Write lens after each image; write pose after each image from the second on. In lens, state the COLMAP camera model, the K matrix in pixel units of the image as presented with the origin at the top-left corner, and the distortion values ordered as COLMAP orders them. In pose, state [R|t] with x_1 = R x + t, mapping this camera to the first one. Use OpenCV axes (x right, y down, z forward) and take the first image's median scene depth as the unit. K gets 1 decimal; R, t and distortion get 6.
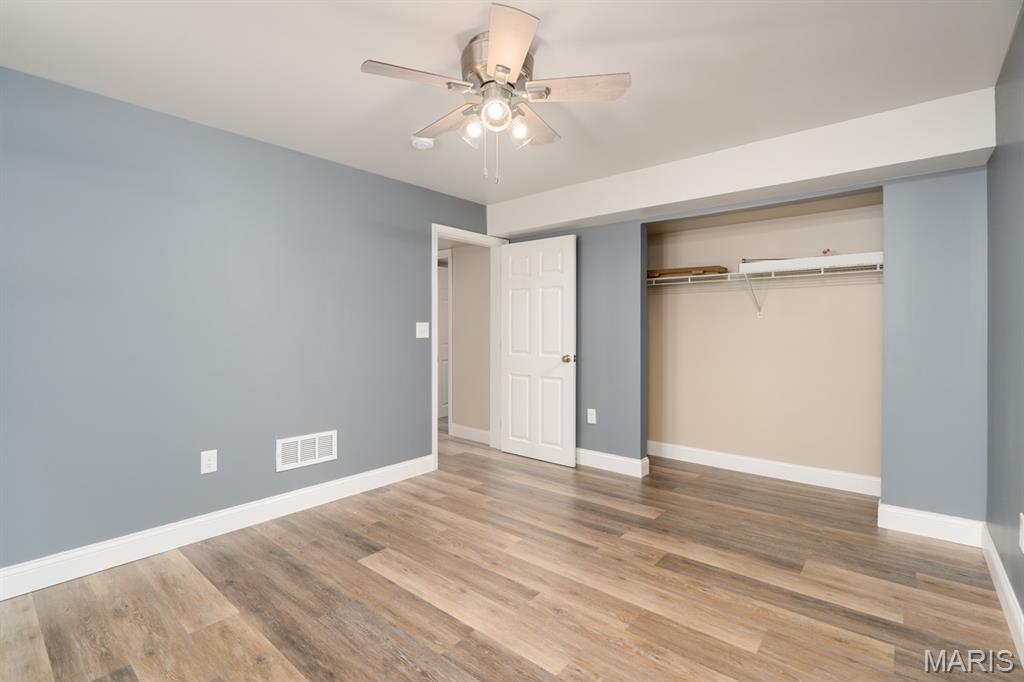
lens RADIAL K [[468.5, 0, 513.3], [0, 468.5, 335.3], [0, 0, 1]] dist [-0.002601, 0.001704]
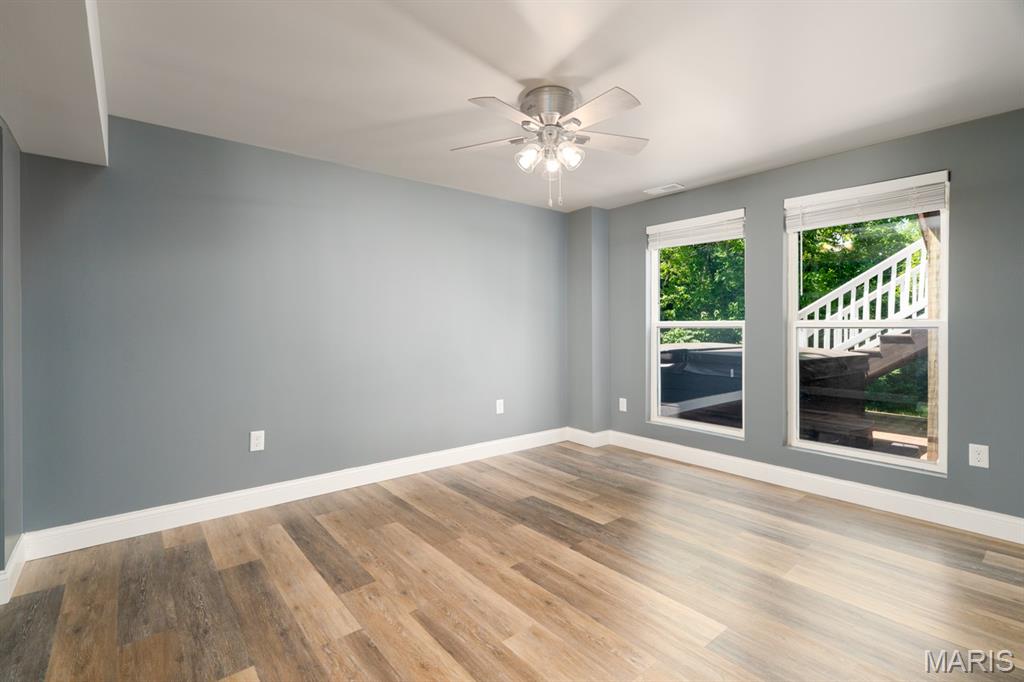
lens RADIAL K [[468.5, 0, 511.0], [0, 468.5, 334.4], [0, 0, 1]] dist [-0.002601, 0.001704]
pose [[-0.984206, 0.000142, 0.177024, -0.133516], [0.005910, 0.999468, 0.032060, -0.024966], [-0.176926, 0.032600, -0.983684, 1.990848]]
